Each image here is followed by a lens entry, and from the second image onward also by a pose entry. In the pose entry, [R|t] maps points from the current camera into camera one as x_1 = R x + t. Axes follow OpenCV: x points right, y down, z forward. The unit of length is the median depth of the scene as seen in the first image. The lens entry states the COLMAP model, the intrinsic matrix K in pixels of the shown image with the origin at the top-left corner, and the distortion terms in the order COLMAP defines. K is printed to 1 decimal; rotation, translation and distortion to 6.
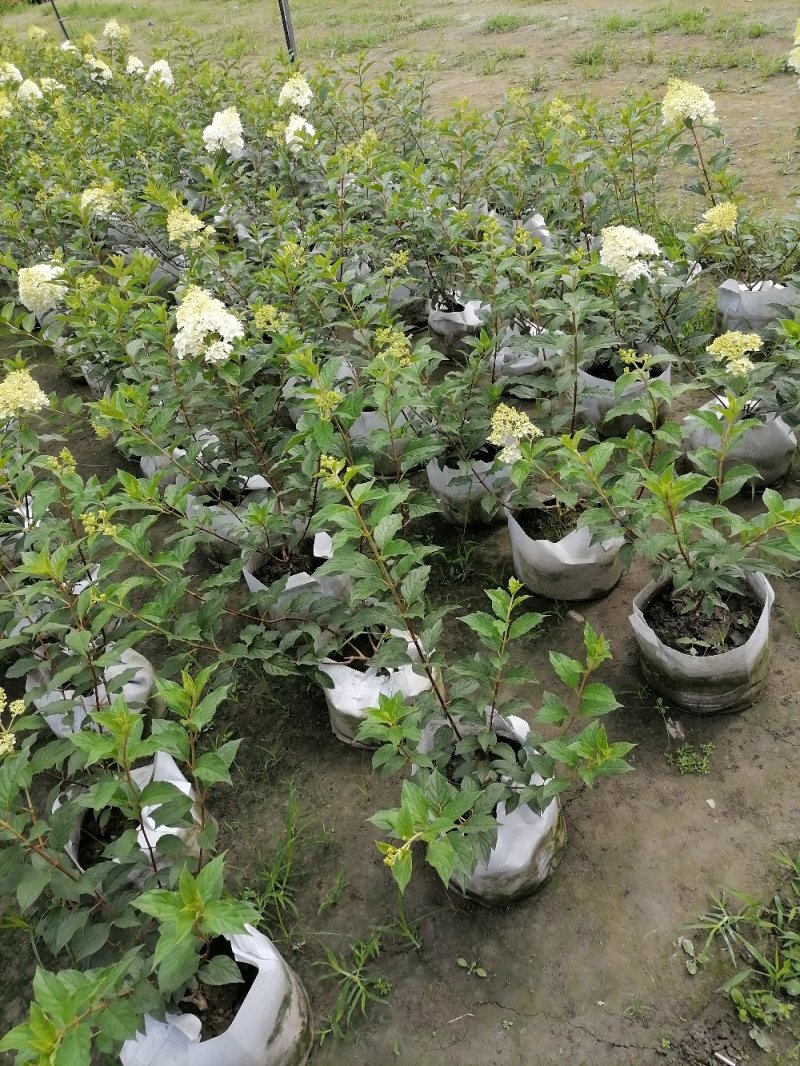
lens RADIAL K [[800.9, 0, 397.7], [0, 800.9, 531.6], [0, 0, 1]] dist [0.031835, -0.007700]
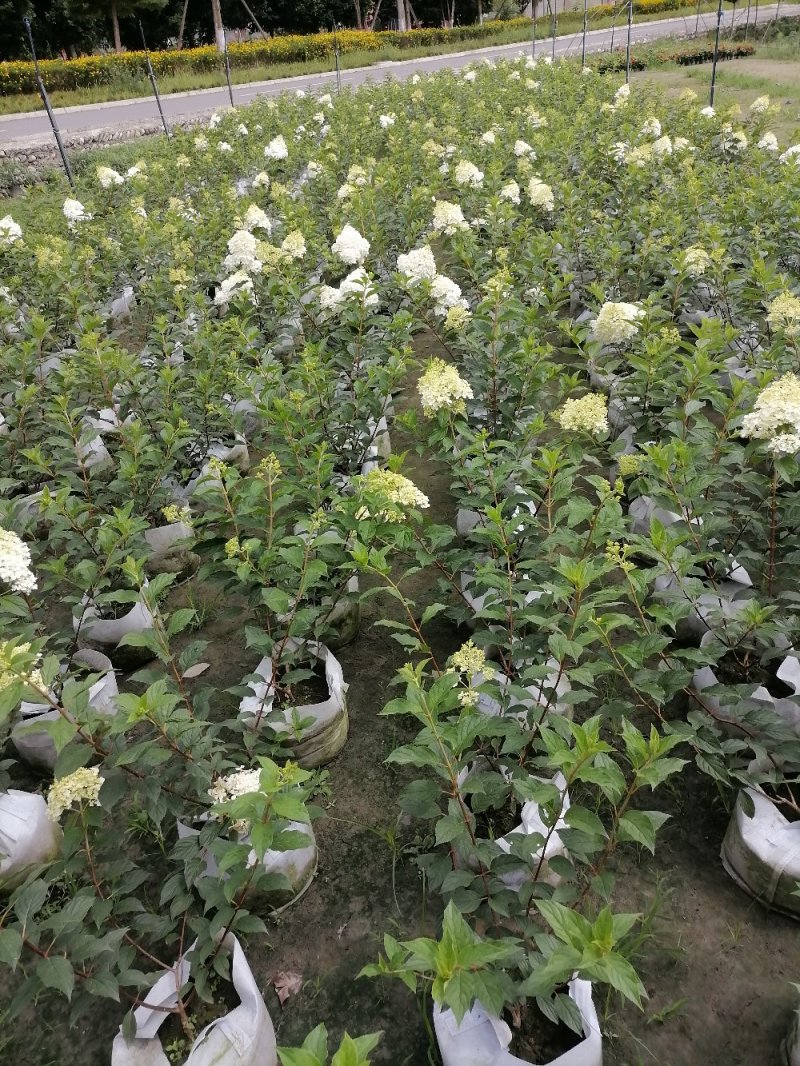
lens RADIAL K [[800.9, 0, 397.7], [0, 800.9, 531.6], [0, 0, 1]] dist [0.031835, -0.007700]
pose [[0.787274, 0.420788, -0.450707, -0.100827], [-0.446113, 0.893301, 0.054751, 0.025623], [0.425655, 0.157962, 0.890991, -0.052608]]
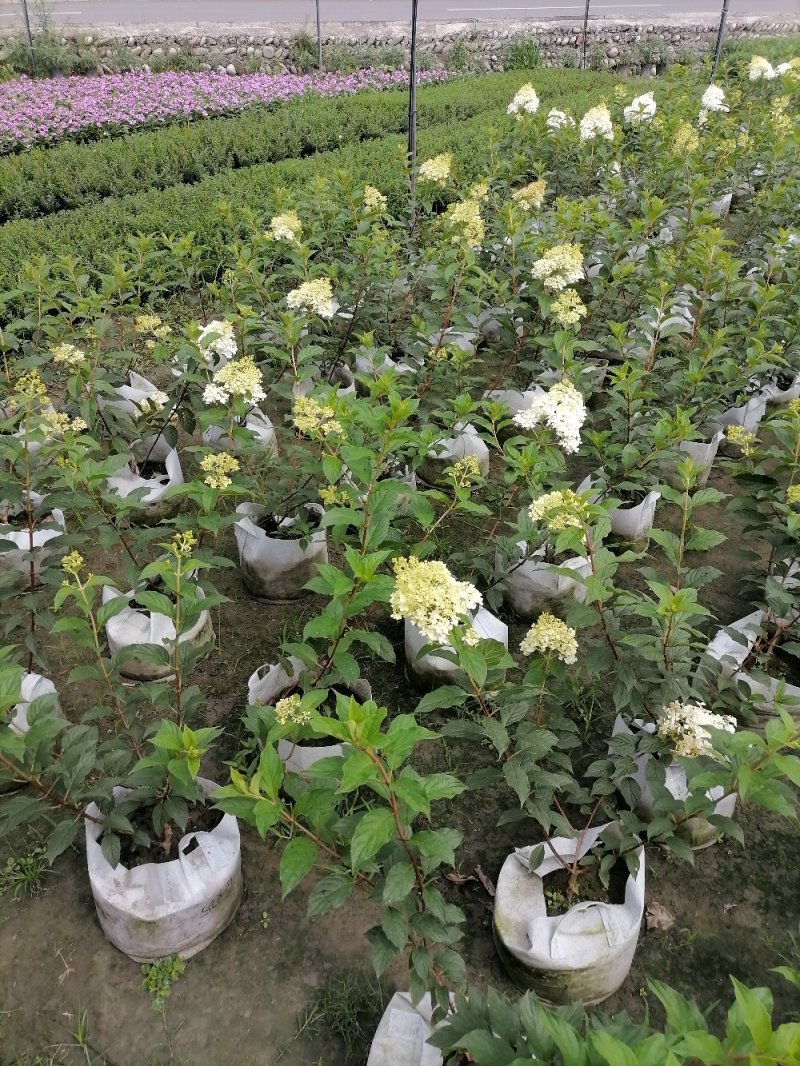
lens RADIAL K [[800.9, 0, 397.7], [0, 800.9, 531.6], [0, 0, 1]] dist [0.031835, -0.007700]
pose [[0.229491, 0.715913, -0.659395, -0.161695], [-0.670190, 0.607518, 0.426342, 0.117399], [0.705818, 0.344078, 0.619218, -0.121536]]
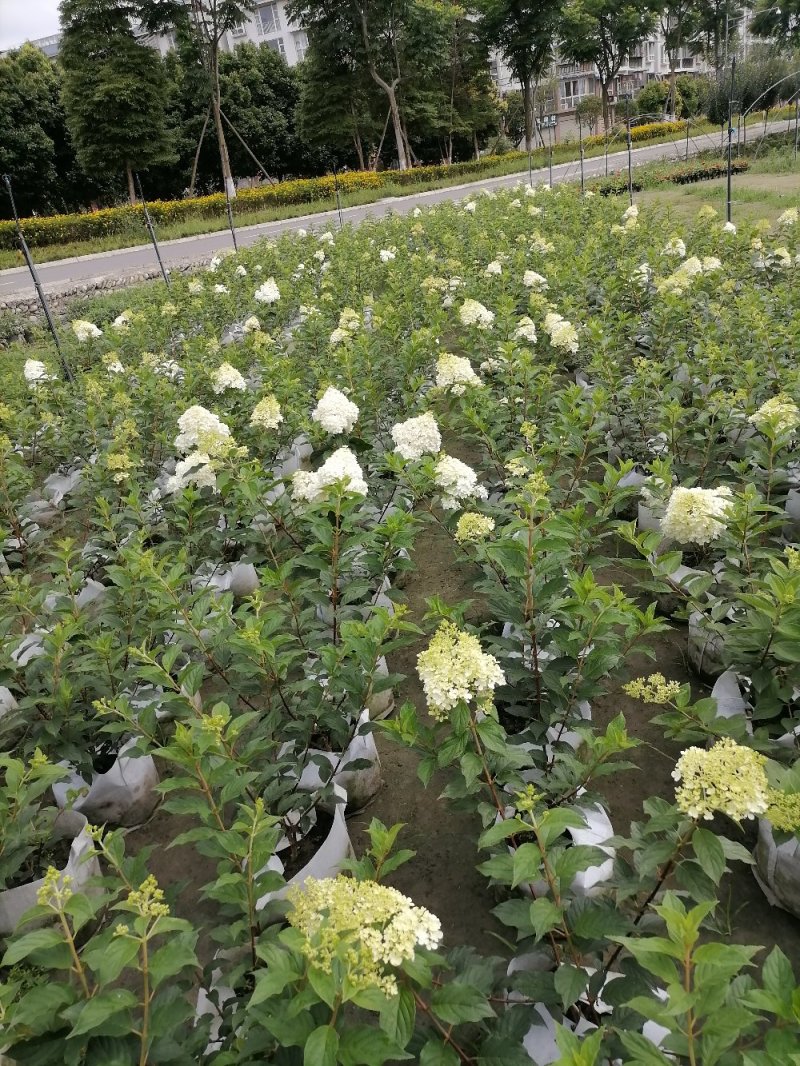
lens RADIAL K [[804.6, 0, 394.8], [0, 804.6, 531.9], [0, 0, 1]] dist [0.051102, -0.006297]
pose [[0.788731, 0.320414, -0.524632, -0.372916], [-0.406948, 0.911798, -0.054934, -0.190432], [0.460757, 0.256826, 0.849555, 0.310354]]
